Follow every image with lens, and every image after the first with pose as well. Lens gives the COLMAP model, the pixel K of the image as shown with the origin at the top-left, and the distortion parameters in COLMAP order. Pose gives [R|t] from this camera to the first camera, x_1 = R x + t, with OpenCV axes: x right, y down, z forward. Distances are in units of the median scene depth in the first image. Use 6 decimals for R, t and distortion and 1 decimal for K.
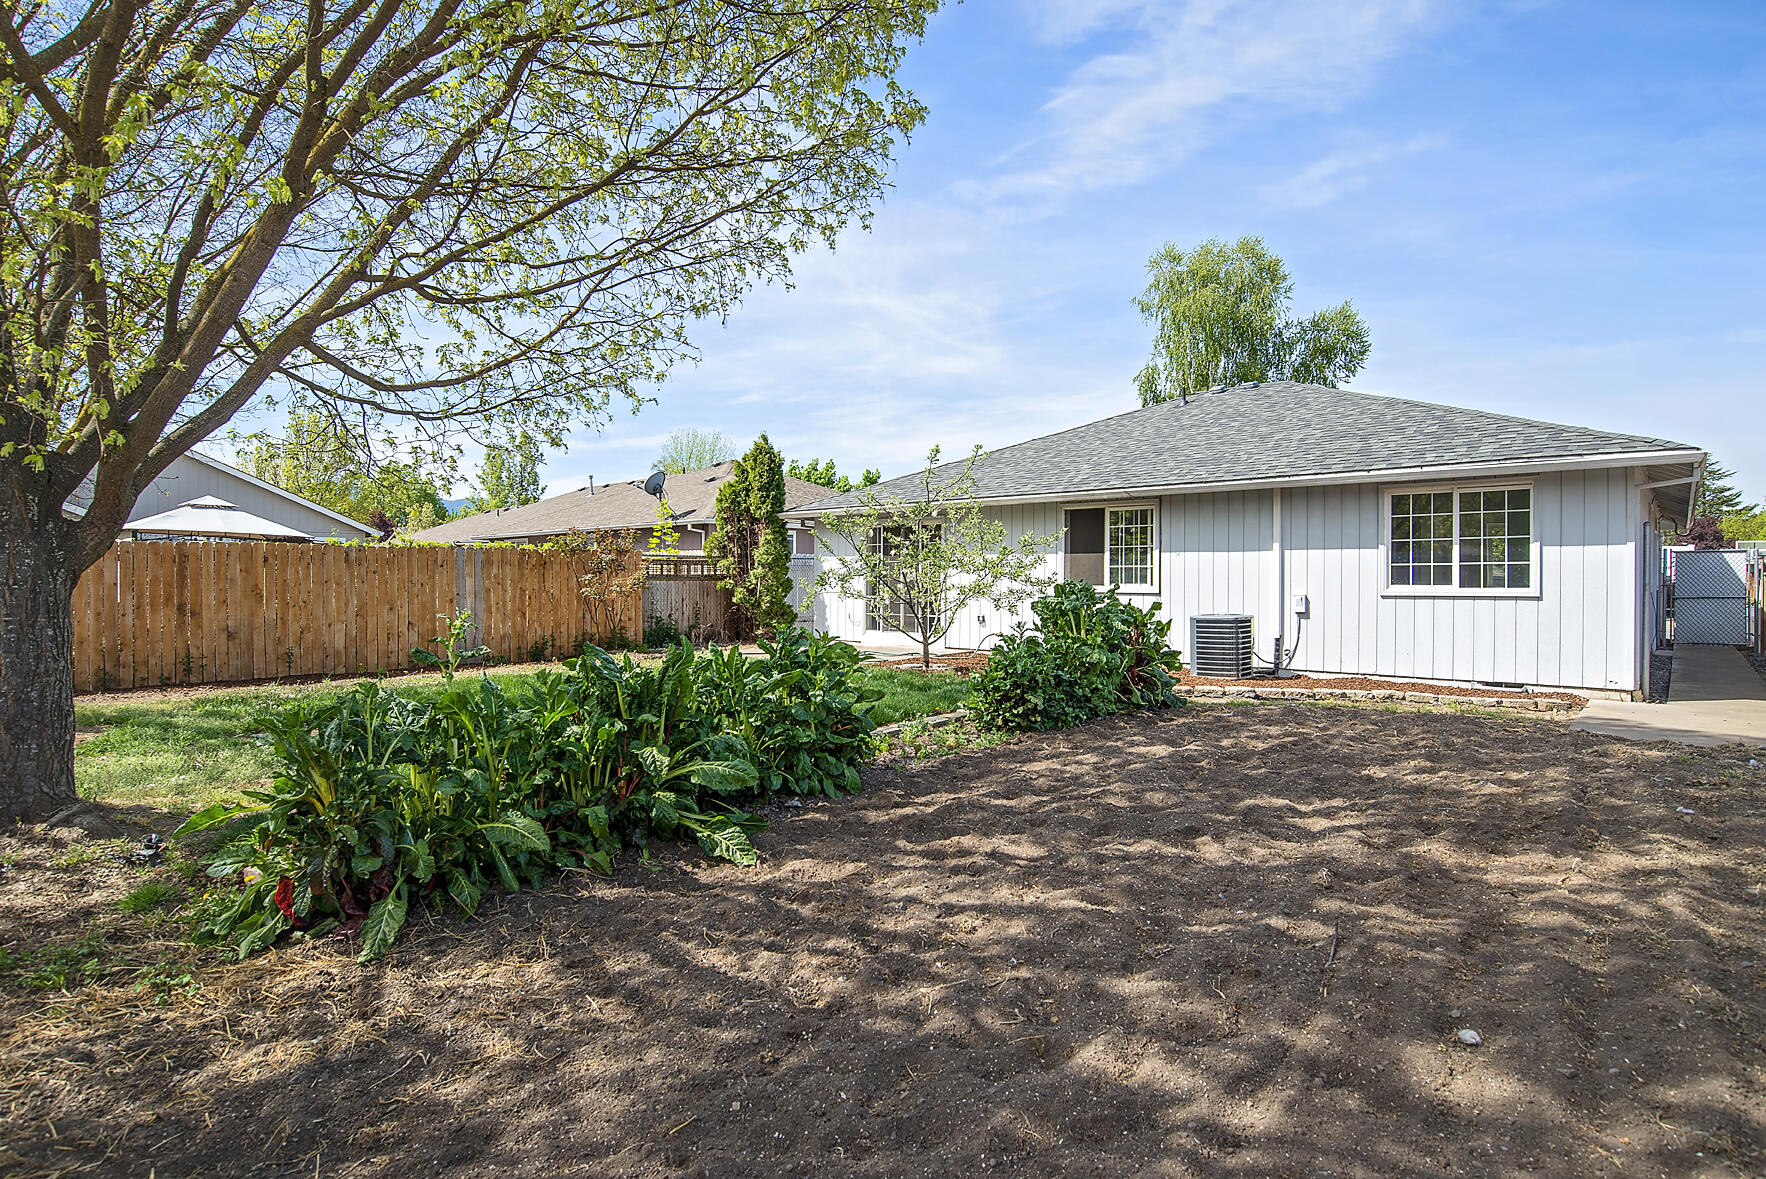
lens RADIAL K [[930.9, 0, 863.6], [0, 930.9, 576.7], [0, 0, 1]] dist [-0.051803, 0.023296]
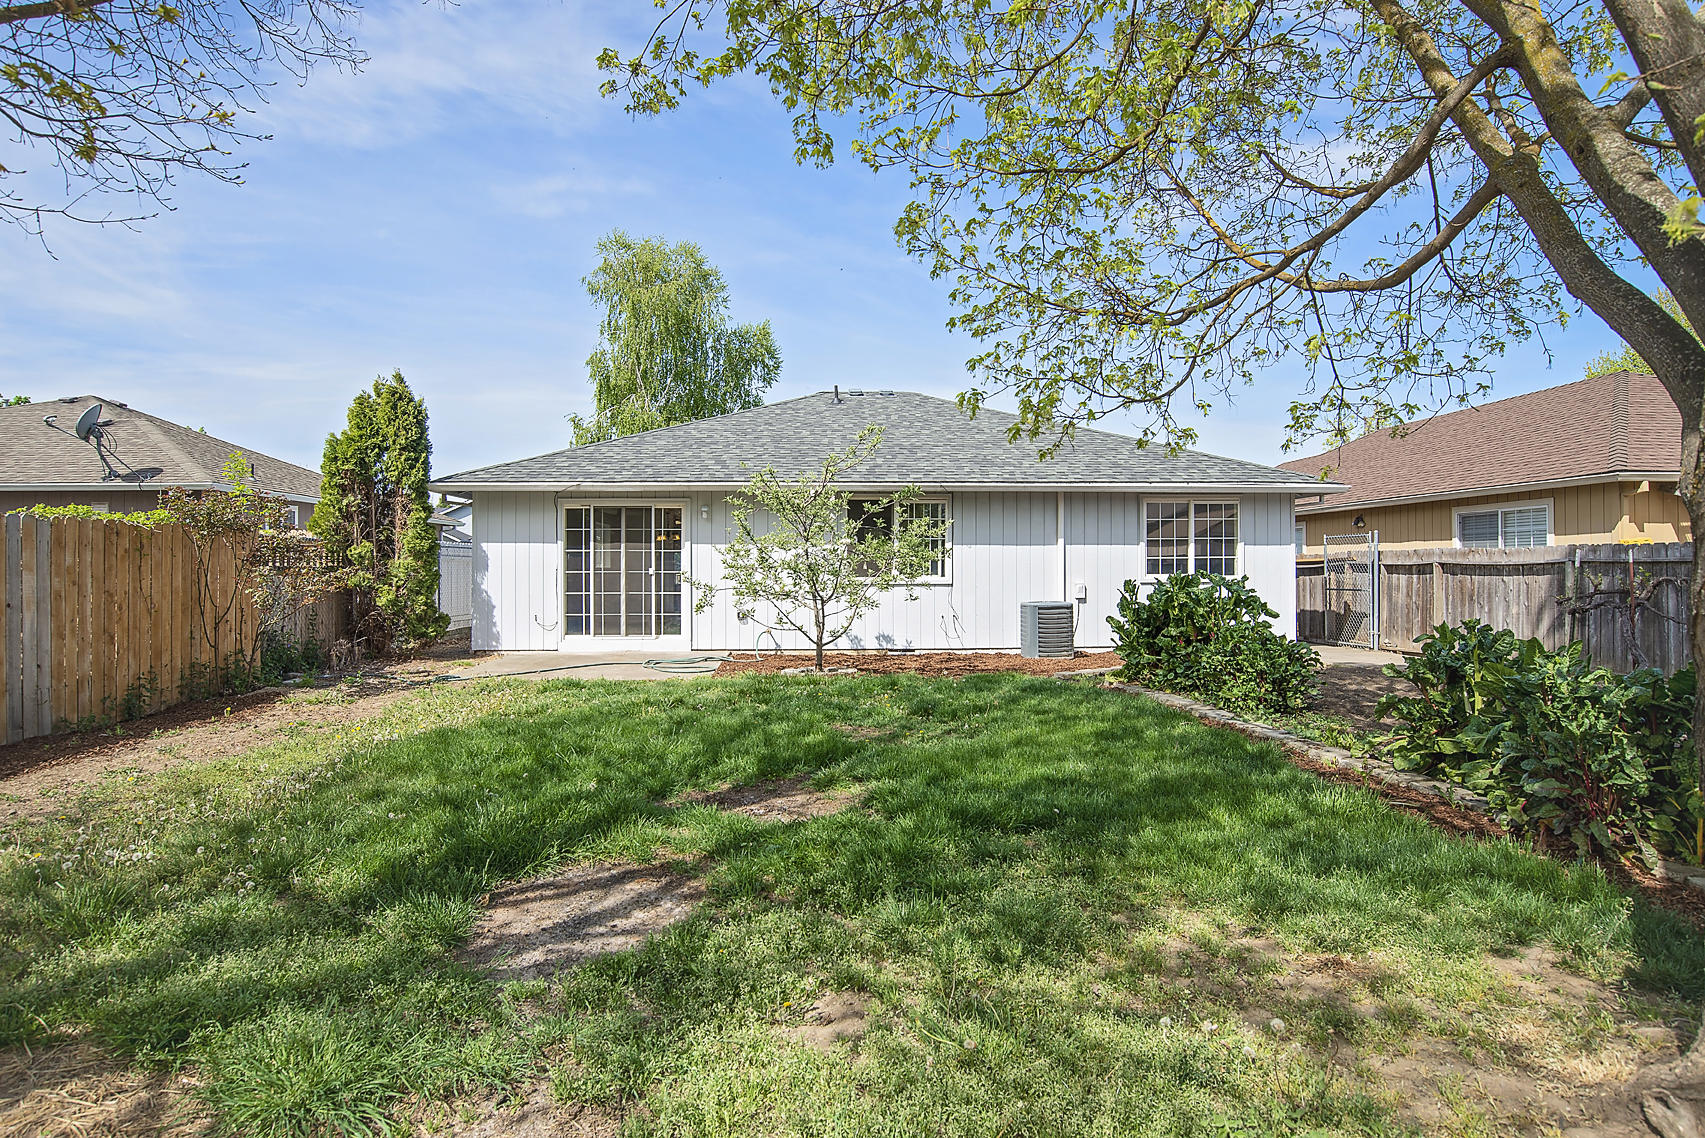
lens RADIAL K [[920.9, 0, 808.8], [0, 920.9, 572.9], [0, 0, 1]] dist [-0.076800, 0.029765]
pose [[0.704344, -0.007361, 0.709820, -0.383417], [0.000009, 0.999946, 0.010361, -0.003614], [-0.709859, -0.007291, 0.704307, 0.273001]]
